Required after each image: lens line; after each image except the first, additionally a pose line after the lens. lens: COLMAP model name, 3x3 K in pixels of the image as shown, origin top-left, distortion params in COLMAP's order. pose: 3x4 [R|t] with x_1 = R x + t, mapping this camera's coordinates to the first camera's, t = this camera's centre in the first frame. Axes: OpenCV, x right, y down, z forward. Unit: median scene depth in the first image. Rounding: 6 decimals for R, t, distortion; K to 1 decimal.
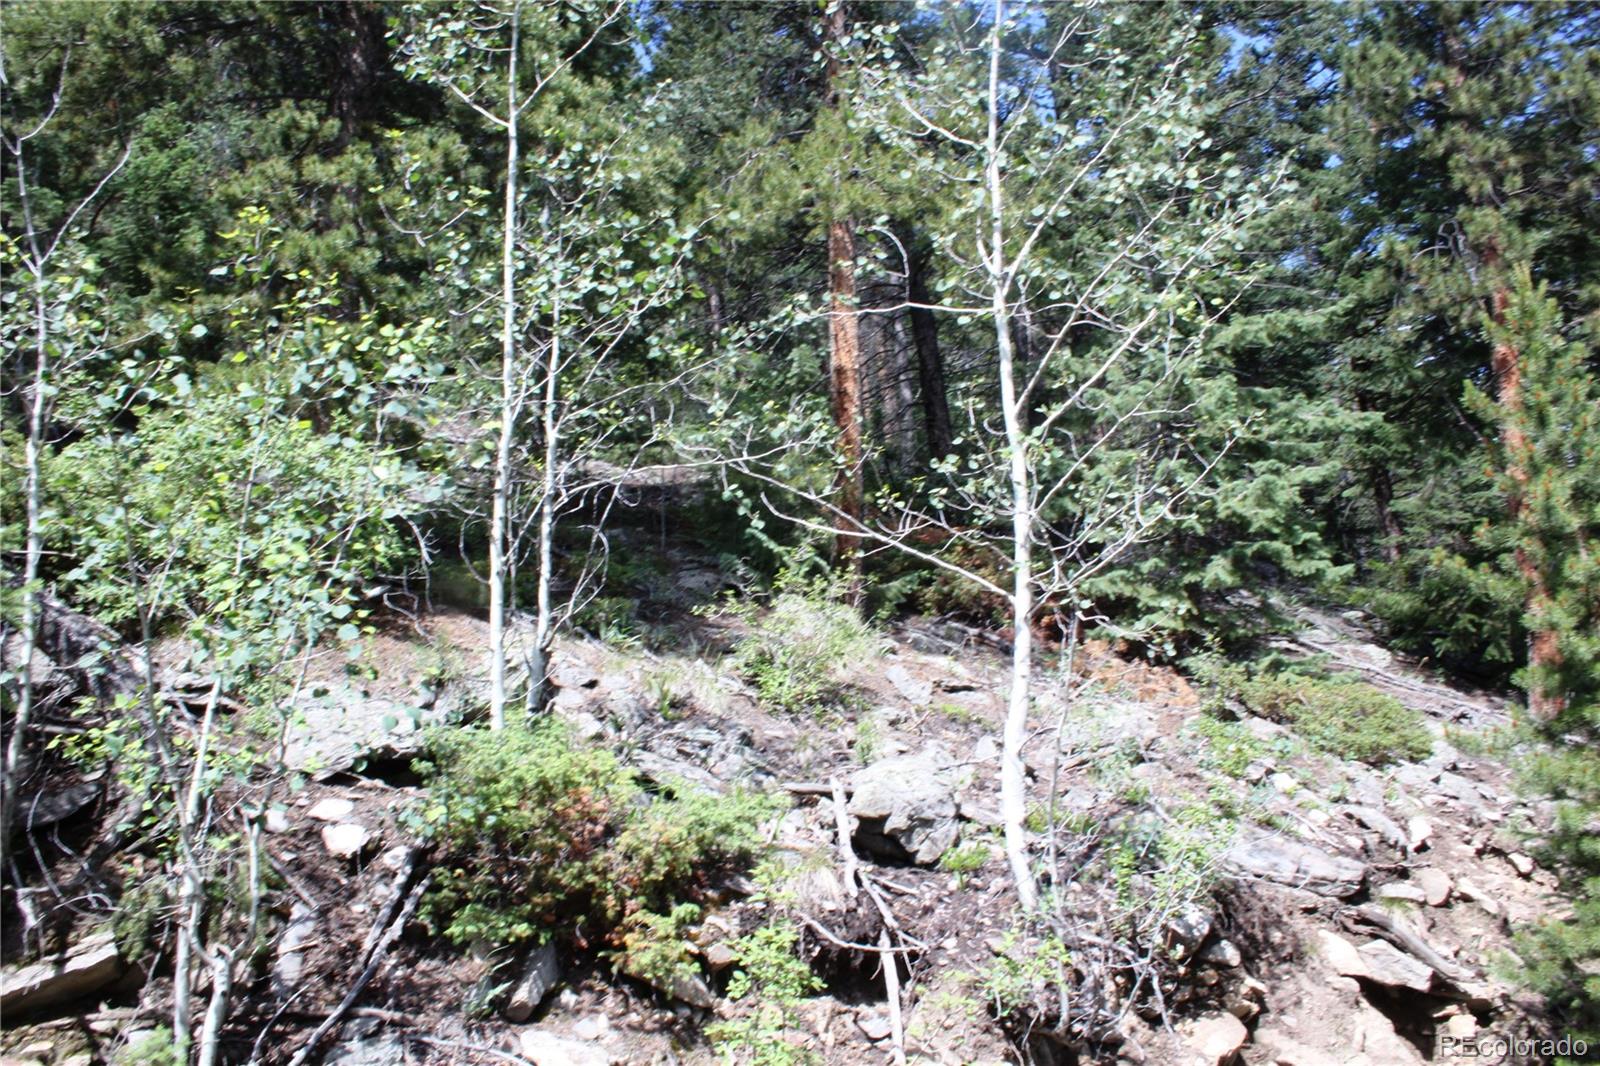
lens RADIAL K [[1325.7, 0, 800.0], [0, 1325.7, 533.0], [0, 0, 1]] dist [-0.009352, -0.006694]
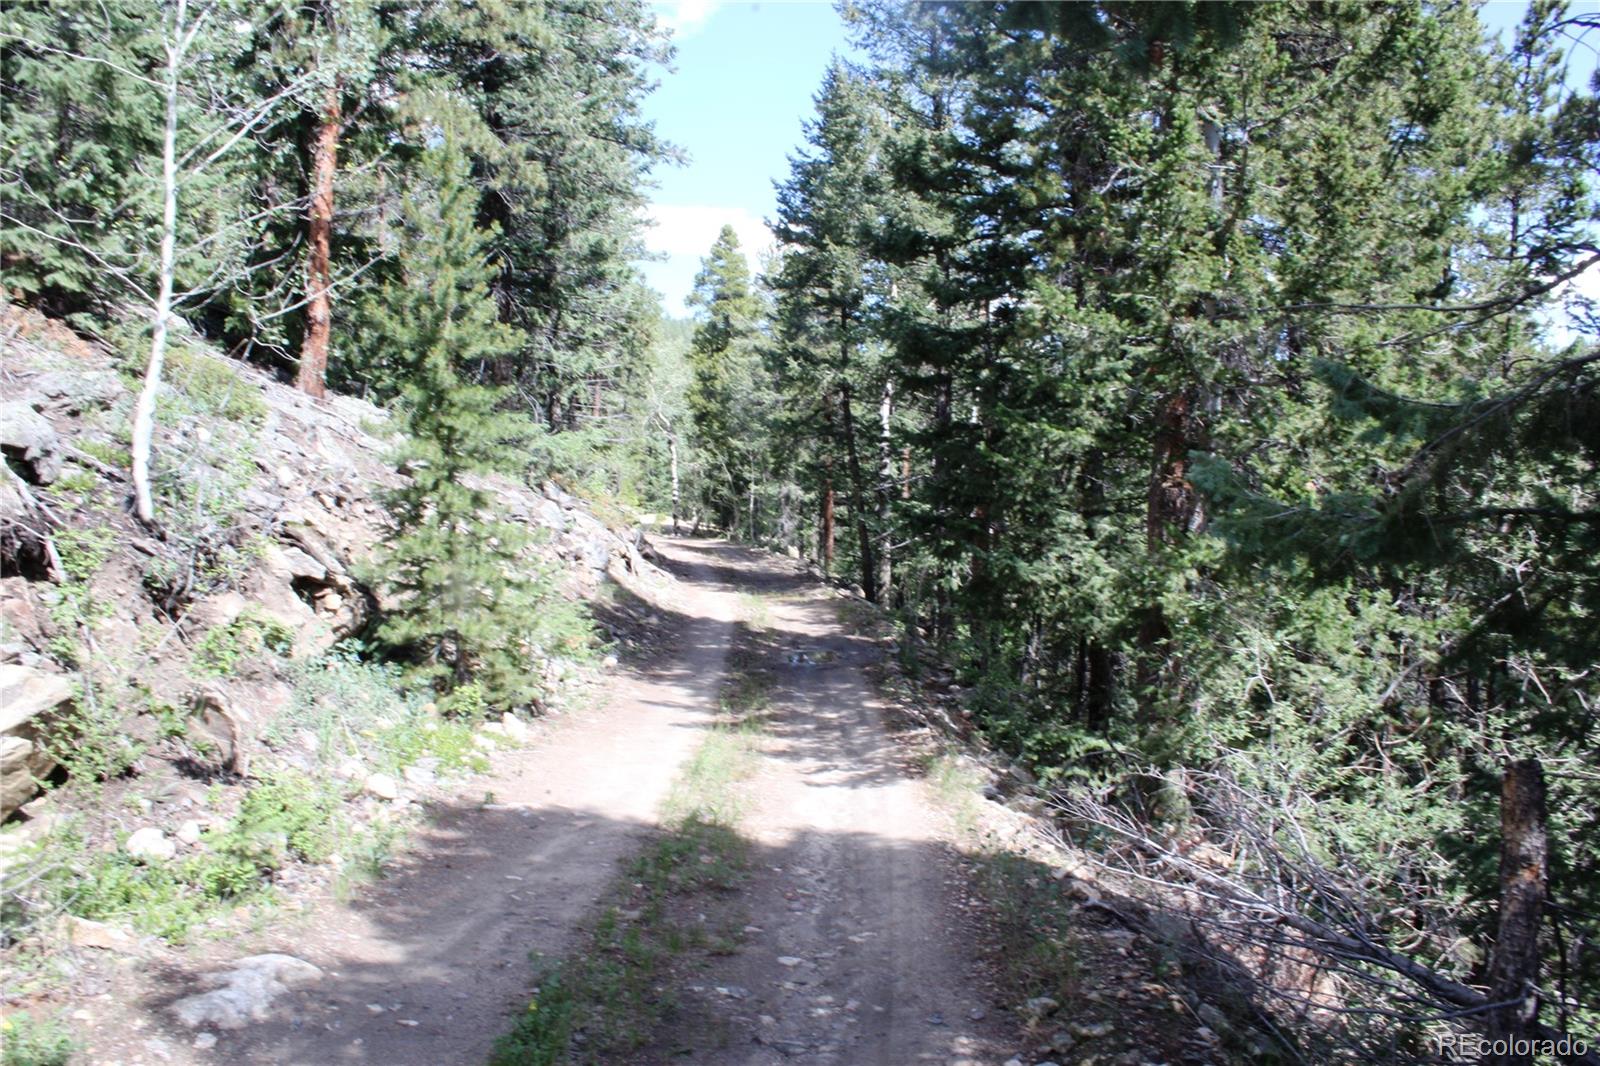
lens RADIAL K [[1325.7, 0, 800.0], [0, 1325.7, 533.0], [0, 0, 1]] dist [-0.009352, -0.006694]
pose [[0.559070, 0.022307, 0.828820, -0.492933], [-0.245280, 0.959344, 0.139630, -0.060810], [-0.792009, -0.281356, 0.541812, -0.272601]]
